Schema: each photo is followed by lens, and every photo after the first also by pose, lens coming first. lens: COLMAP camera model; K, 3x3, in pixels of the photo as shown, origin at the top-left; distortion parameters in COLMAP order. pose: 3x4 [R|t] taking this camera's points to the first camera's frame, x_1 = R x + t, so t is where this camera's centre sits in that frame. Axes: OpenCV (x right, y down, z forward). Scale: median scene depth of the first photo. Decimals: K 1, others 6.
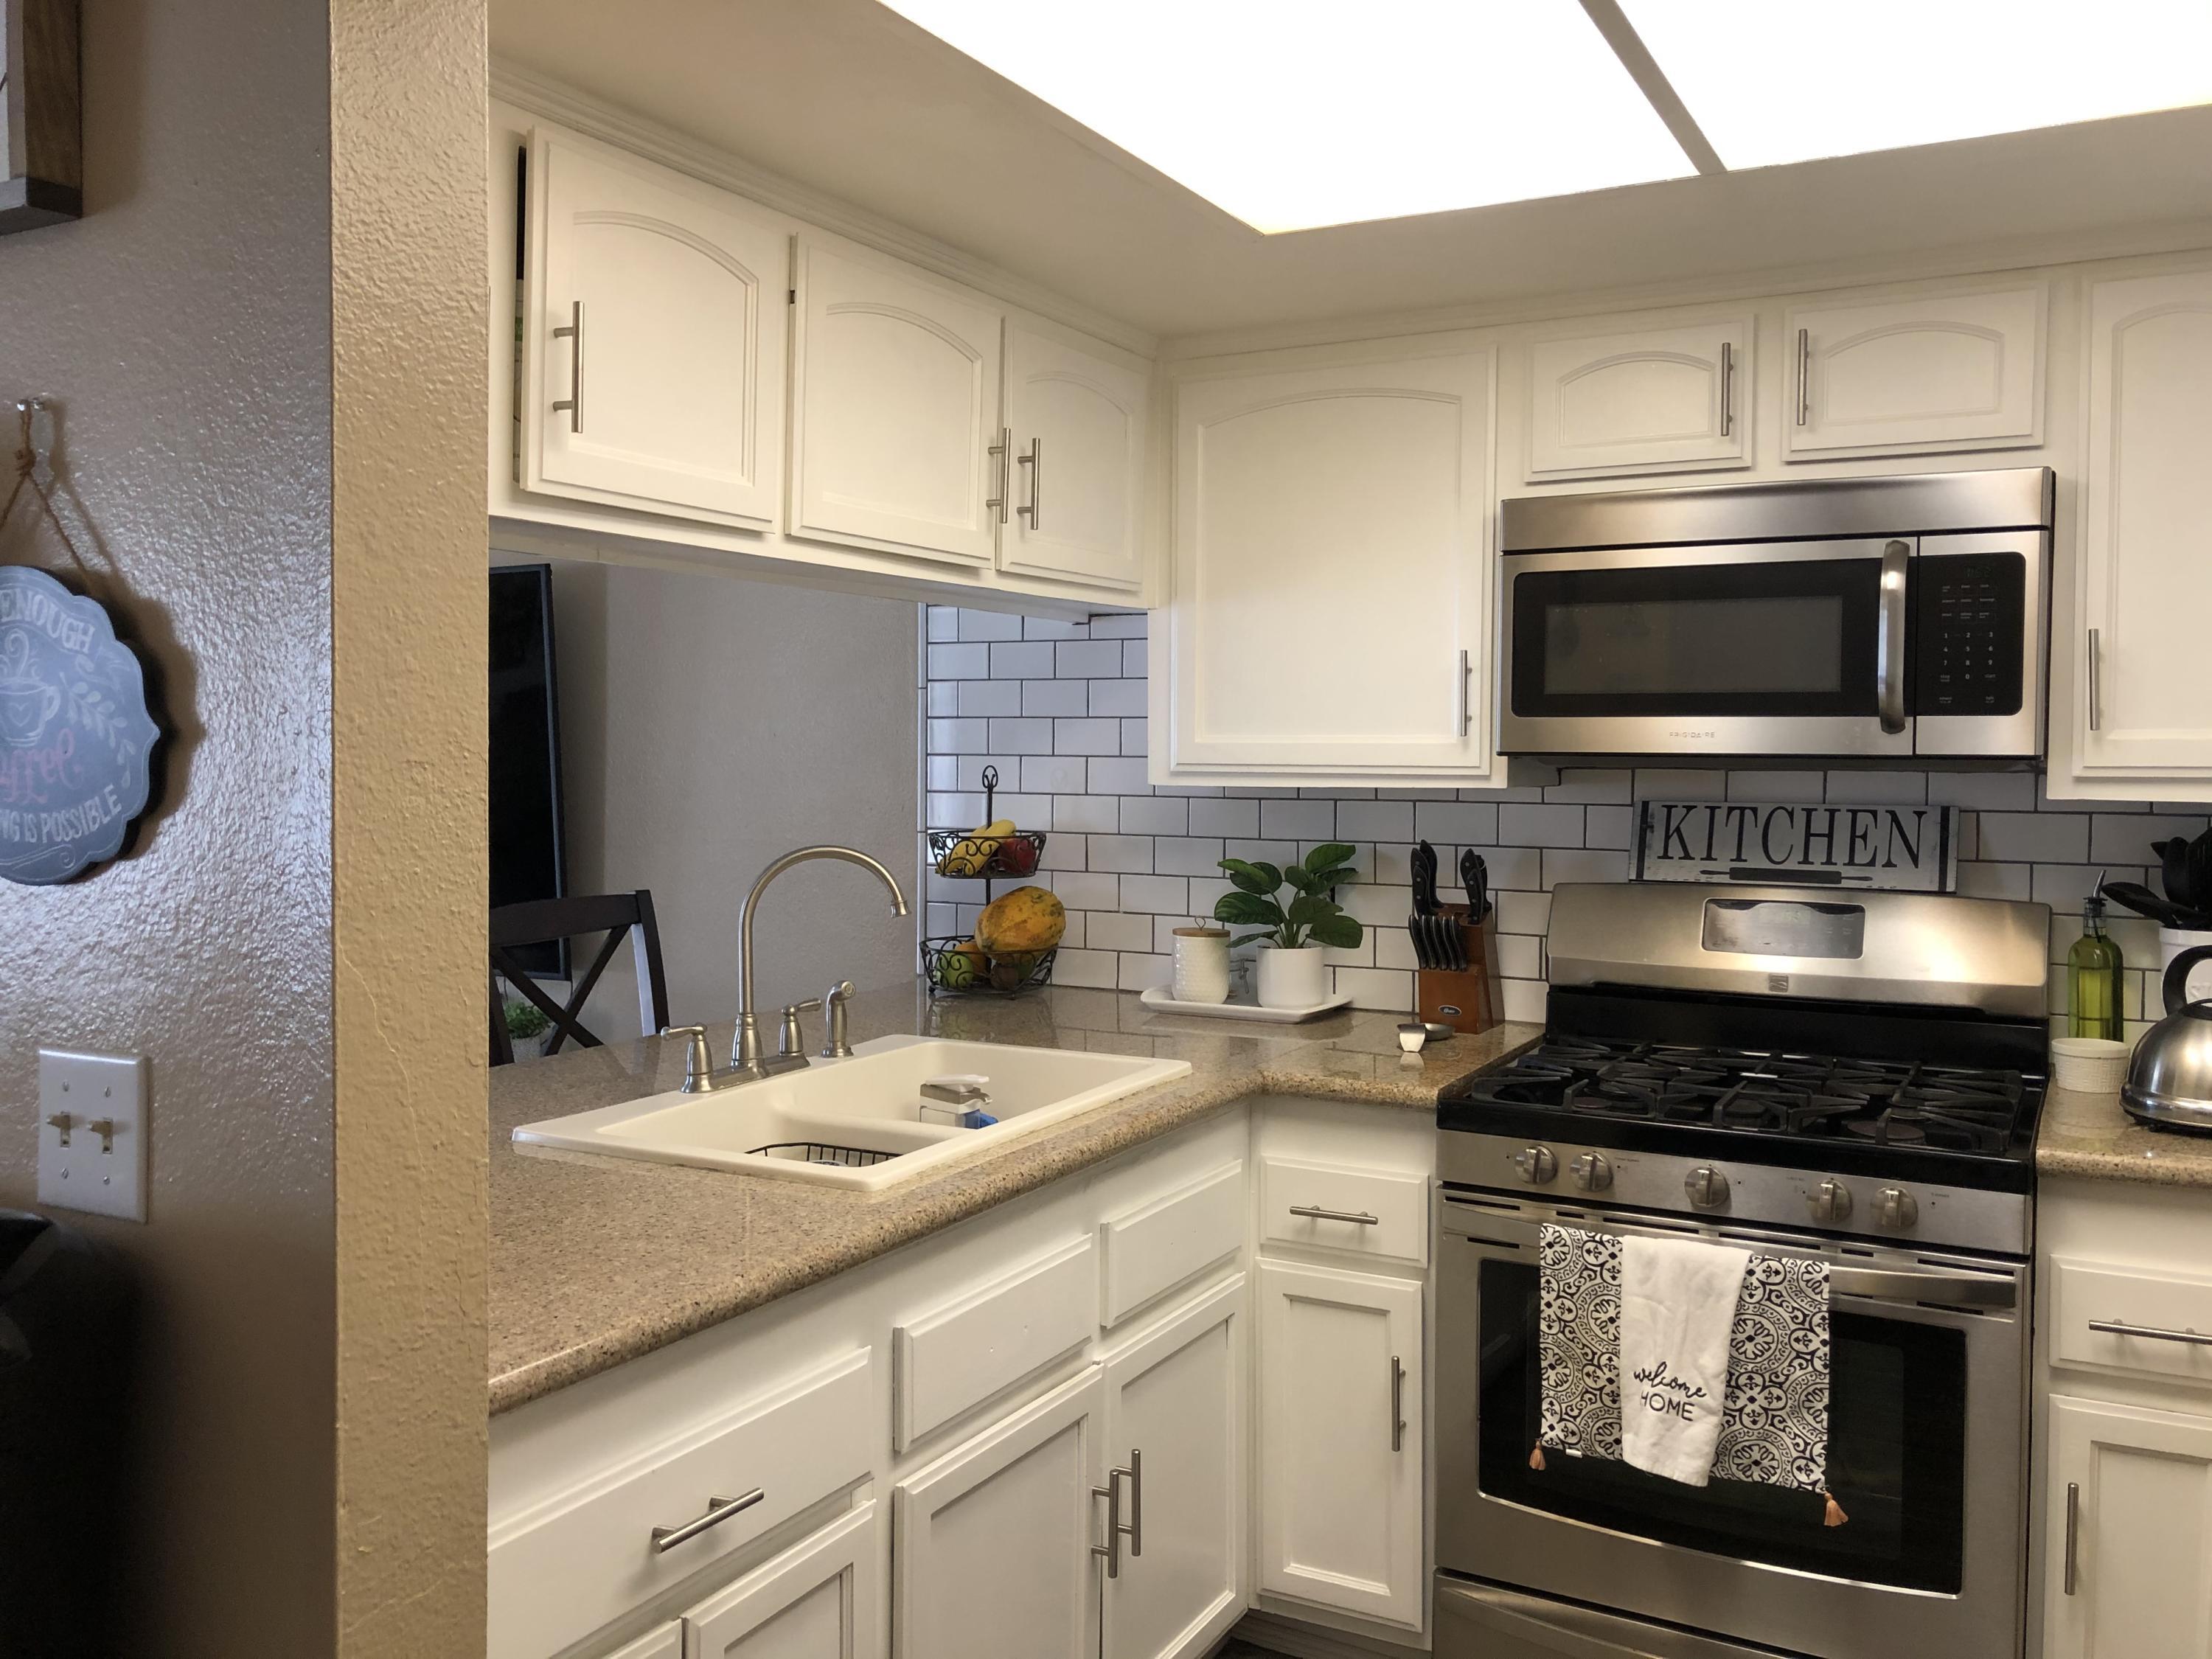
lens RADIAL K [[1833.8, 0, 1107.3], [0, 1833.8, 813.7], [0, 0, 1]] dist [0.020989, -0.000960]
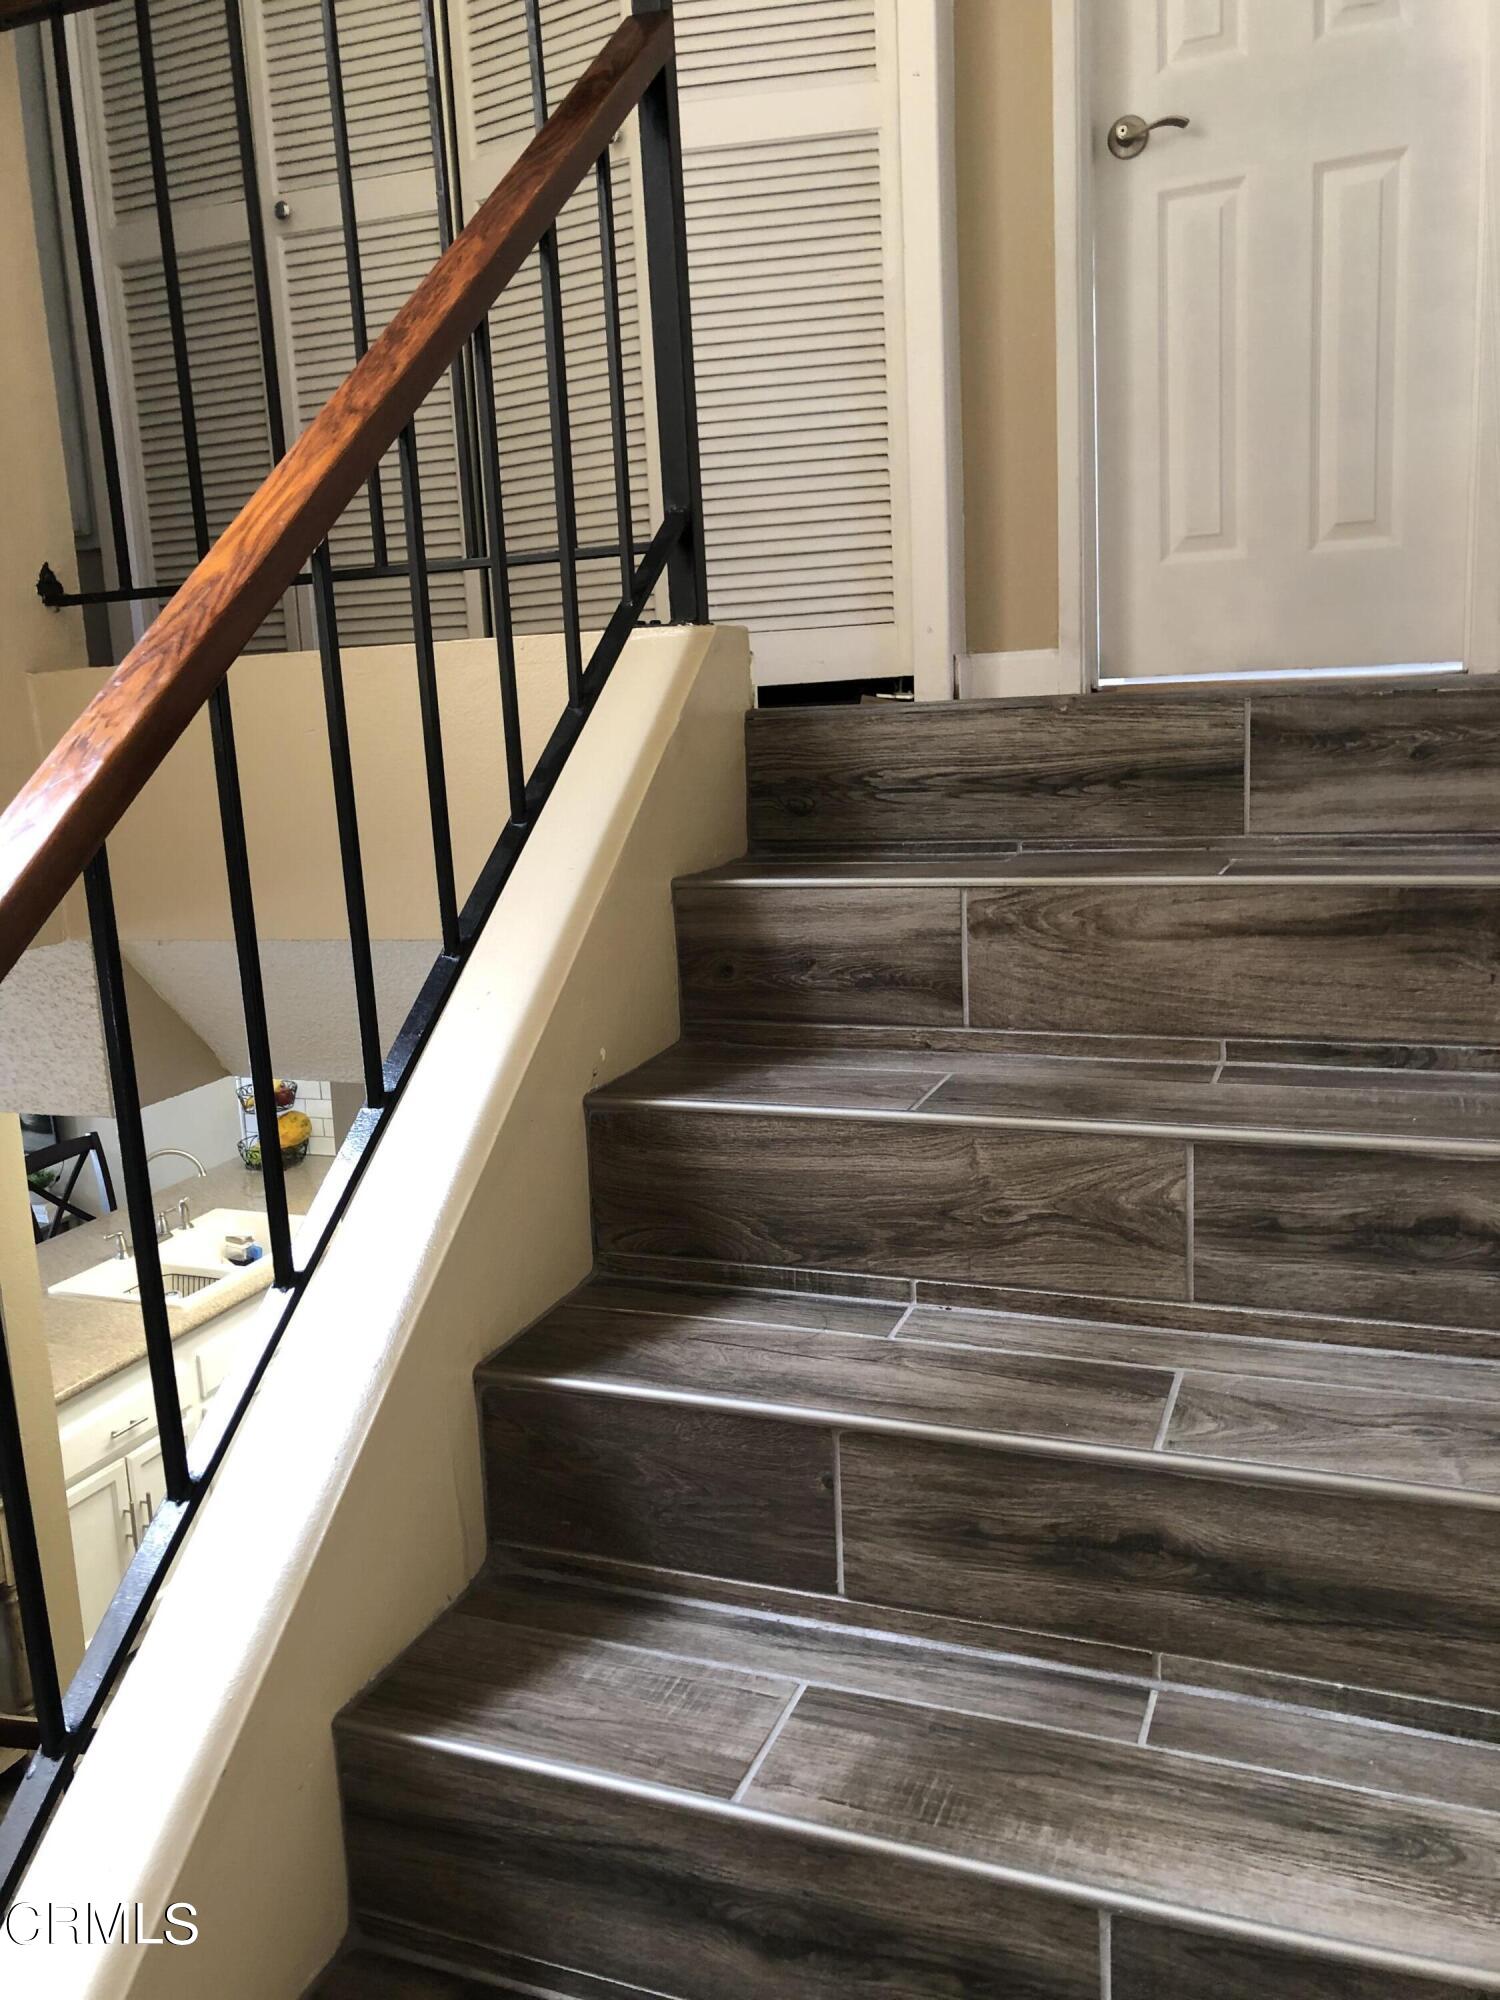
lens RADIAL K [[1658.0, 0, 750.0], [0, 1658.0, 1000.0], [0, 0, 1]] dist [0.020989, -0.000960]
pose [[0.991282, -0.075396, 0.108050, 0.391146], [0.058704, 0.986927, 0.150098, -0.472655], [-0.117954, -0.142446, 0.982749, -1.223772]]
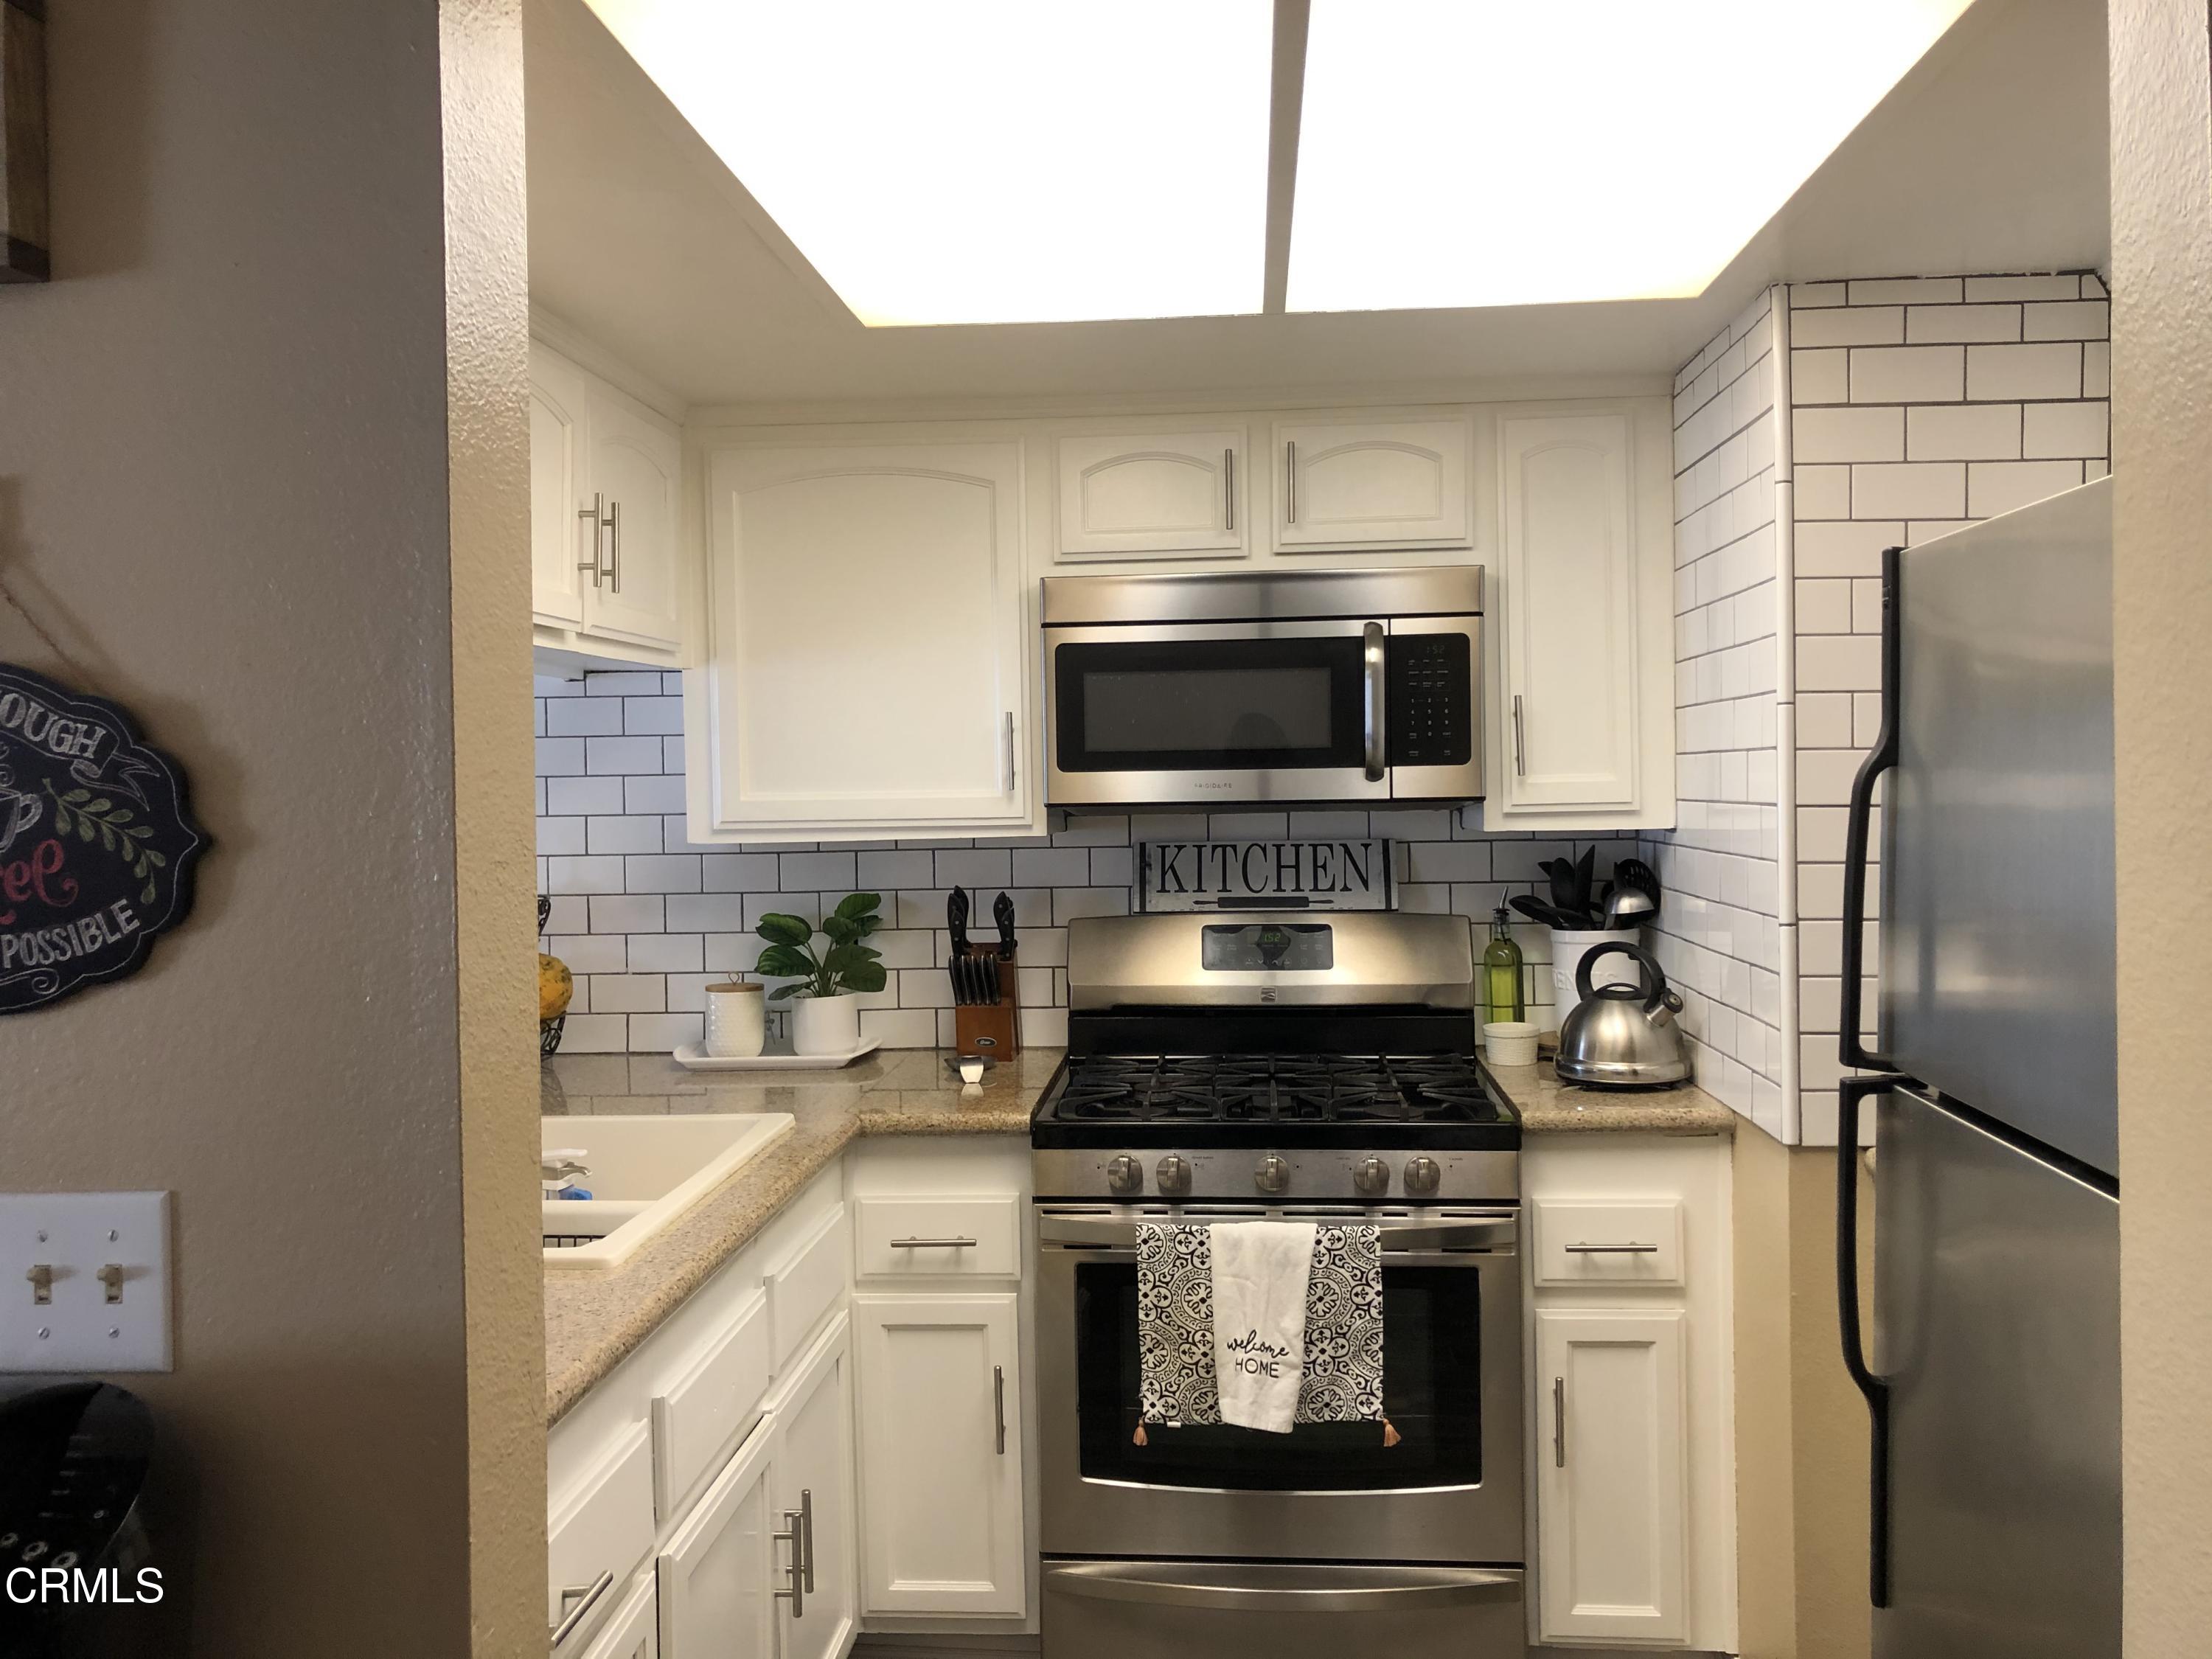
lens RADIAL K [[1817.0, 0, 1096.2], [0, 1817.0, 792.0], [0, 0, 1]] dist [0.022075, -0.006639]
pose [[0.914852, -0.024906, 0.403020, -0.227703], [0.038193, 0.998959, -0.024964, -0.013862], [-0.401978, 0.038231, 0.914851, -0.017415]]
